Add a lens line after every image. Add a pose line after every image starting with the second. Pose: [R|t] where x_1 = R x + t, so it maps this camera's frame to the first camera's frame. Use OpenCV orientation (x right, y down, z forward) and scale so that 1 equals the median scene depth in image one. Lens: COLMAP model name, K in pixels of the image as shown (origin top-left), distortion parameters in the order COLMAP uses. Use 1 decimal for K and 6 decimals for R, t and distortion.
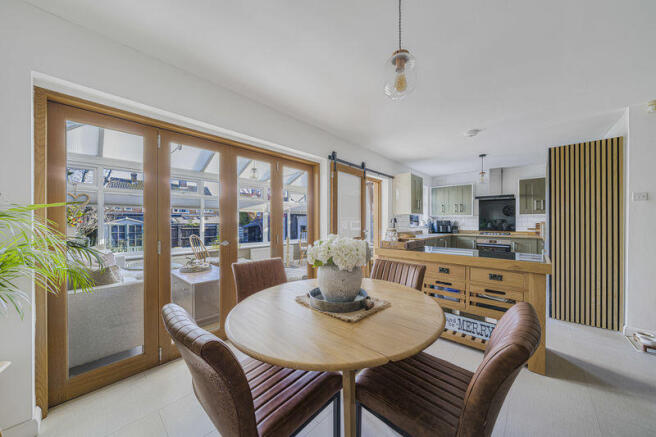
lens RADIAL K [[224.8, 0, 331.2], [0, 224.8, 220.3], [0, 0, 1]] dist [-0.002758, -0.000118]
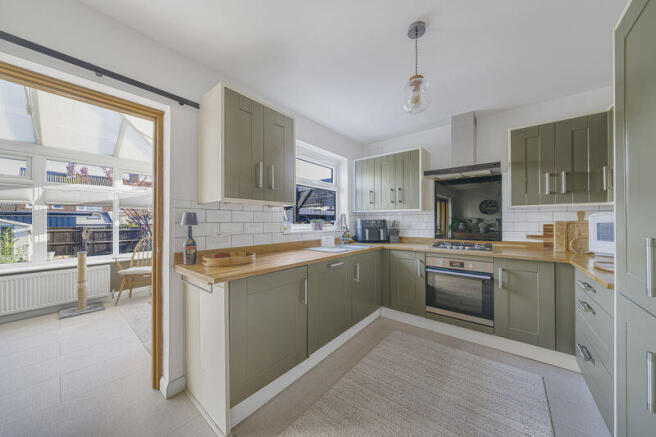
lens RADIAL K [[224.8, 0, 331.2], [0, 224.8, 220.3], [0, 0, 1]] dist [-0.002758, -0.000118]
pose [[0.997796, -0.002806, 0.066296, 0.386639], [0.002714, 0.999995, 0.001478, 0.001709], [-0.066300, -0.001295, 0.997799, 0.497176]]
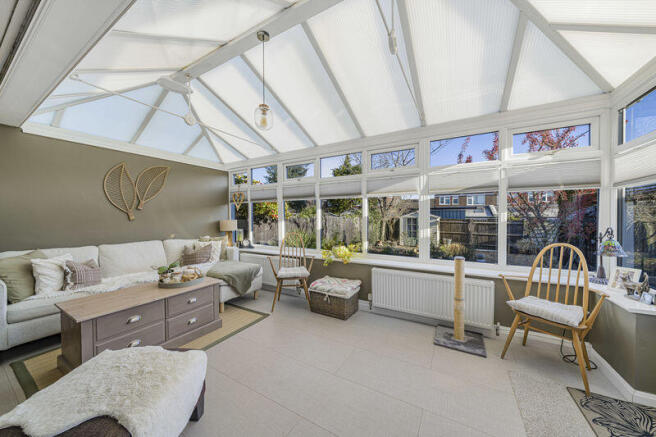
lens RADIAL K [[218.6, 0, 330.7], [0, 218.6, 217.8], [0, 0, 1]] dist [-0.000423, -0.000080]
pose [[0.224139, 0.012941, -0.974471, 0.115449], [0.005543, 0.999879, 0.014554, 0.005638], [0.974541, -0.008664, 0.224040, 0.802391]]
